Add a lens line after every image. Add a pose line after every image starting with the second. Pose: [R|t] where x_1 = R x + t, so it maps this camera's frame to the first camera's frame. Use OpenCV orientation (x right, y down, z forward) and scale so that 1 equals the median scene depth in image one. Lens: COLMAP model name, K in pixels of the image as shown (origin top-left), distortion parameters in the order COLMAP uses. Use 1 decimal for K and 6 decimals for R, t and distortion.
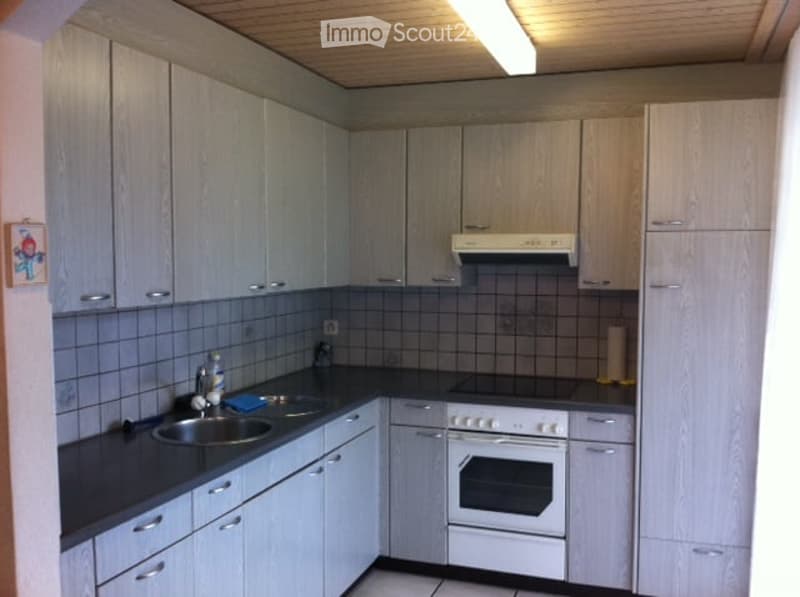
lens RADIAL K [[783.1, 0, 400.0], [0, 783.1, 315.0], [0, 0, 1]] dist [0.120129, -0.389045]
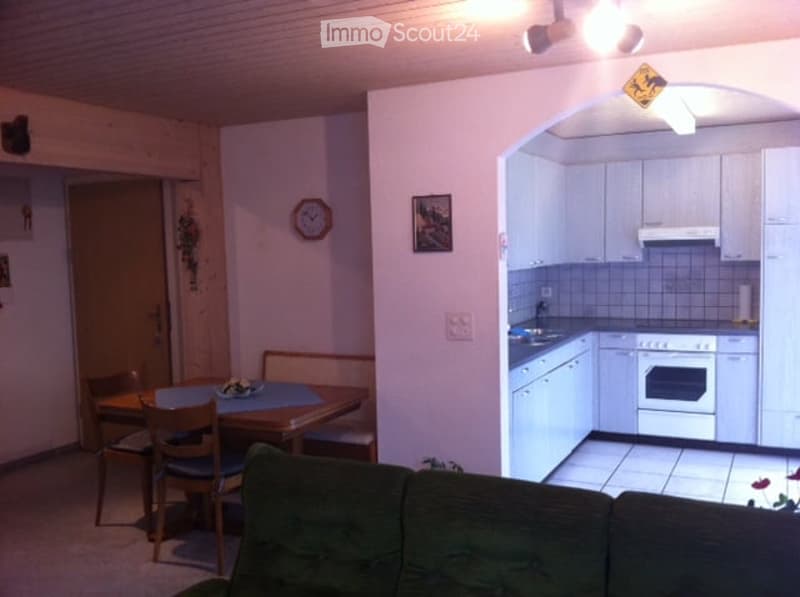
lens RADIAL K [[783.1, 0, 400.0], [0, 783.1, 315.0], [0, 0, 1]] dist [0.120129, -0.389045]
pose [[0.992050, -0.015676, -0.124868, -0.218478], [0.017056, 0.999805, 0.009992, 0.048990], [0.124687, -0.012043, 0.992123, -0.665541]]
